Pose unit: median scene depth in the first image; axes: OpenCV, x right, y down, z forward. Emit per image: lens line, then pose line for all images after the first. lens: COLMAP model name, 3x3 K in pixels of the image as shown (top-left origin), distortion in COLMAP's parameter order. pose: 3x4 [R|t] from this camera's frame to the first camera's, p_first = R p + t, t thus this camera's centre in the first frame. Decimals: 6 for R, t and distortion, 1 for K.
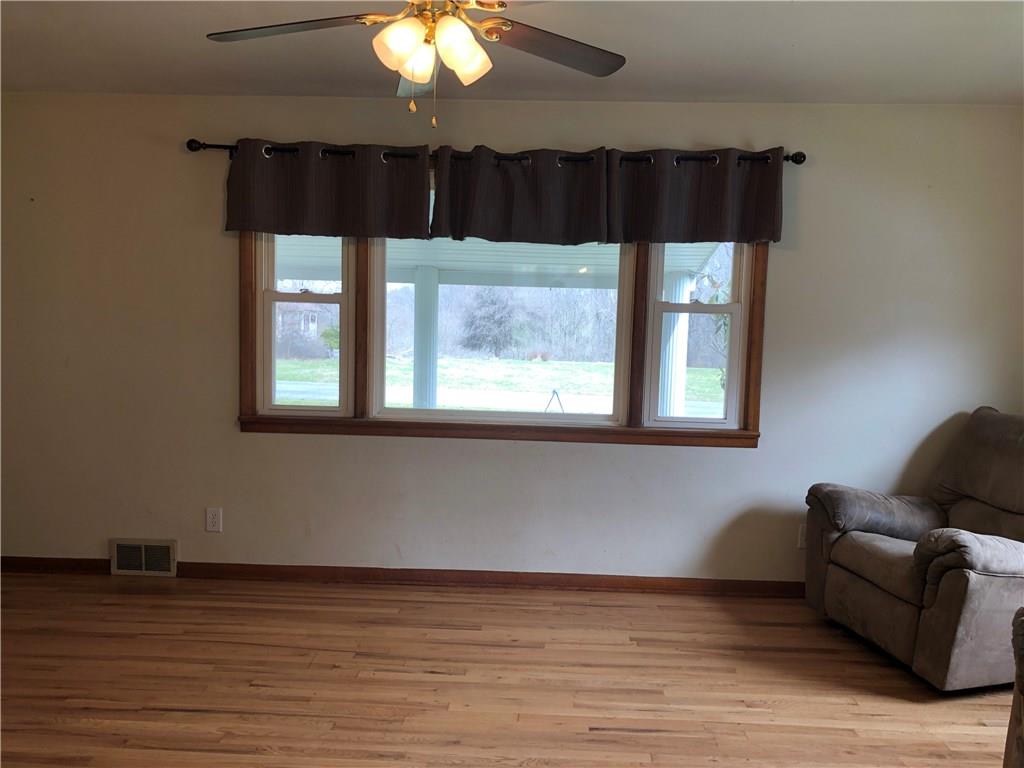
lens RADIAL K [[856.1, 0, 514.1], [0, 856.1, 386.9], [0, 0, 1]] dist [0.035607, 0.013653]
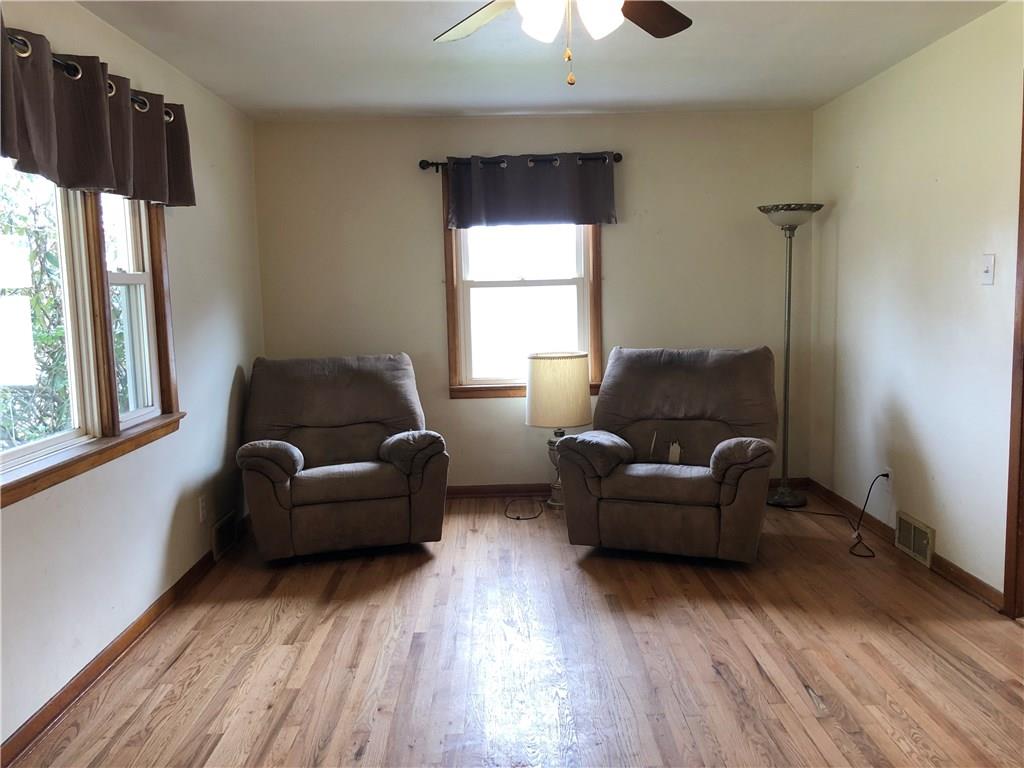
lens RADIAL K [[856.1, 0, 511.8], [0, 856.1, 383.8], [0, 0, 1]] dist [0.035607, 0.013653]
pose [[-0.061646, -0.132683, 0.989240, -0.790080], [0.118980, 0.983081, 0.139271, -0.078345], [-0.990981, 0.126286, -0.044816, 0.831201]]
